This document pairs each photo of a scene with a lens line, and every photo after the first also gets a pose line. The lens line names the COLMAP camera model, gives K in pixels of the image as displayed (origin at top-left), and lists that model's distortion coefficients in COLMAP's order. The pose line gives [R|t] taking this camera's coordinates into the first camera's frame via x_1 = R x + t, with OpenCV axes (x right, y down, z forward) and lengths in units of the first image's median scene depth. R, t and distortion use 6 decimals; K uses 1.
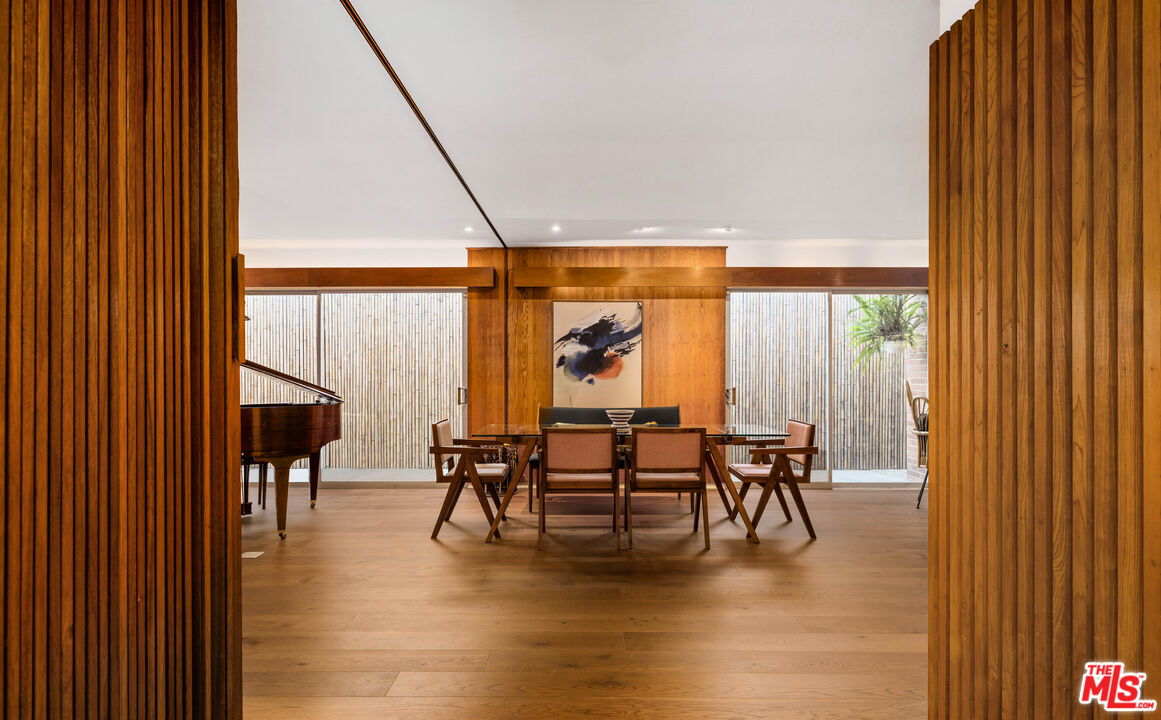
lens RADIAL K [[422.5, 0, 578.6], [0, 422.5, 364.5], [0, 0, 1]] dist [0.000235, 0.000024]
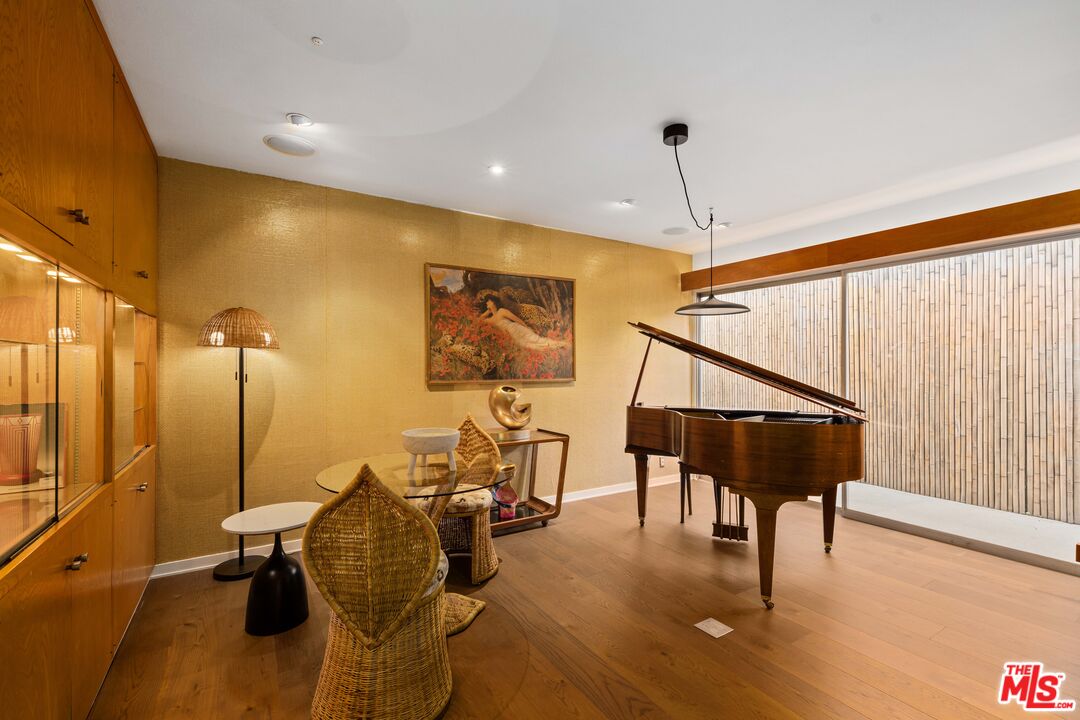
lens RADIAL K [[424.1, 0, 537.3], [0, 424.1, 362.9], [0, 0, 1]] dist [-0.000698, -0.000099]
pose [[0.365154, -0.001487, -0.930946, -0.077386], [0.002436, 0.999997, -0.000642, 0.000696], [0.930944, -0.002033, 0.365157, 0.163687]]
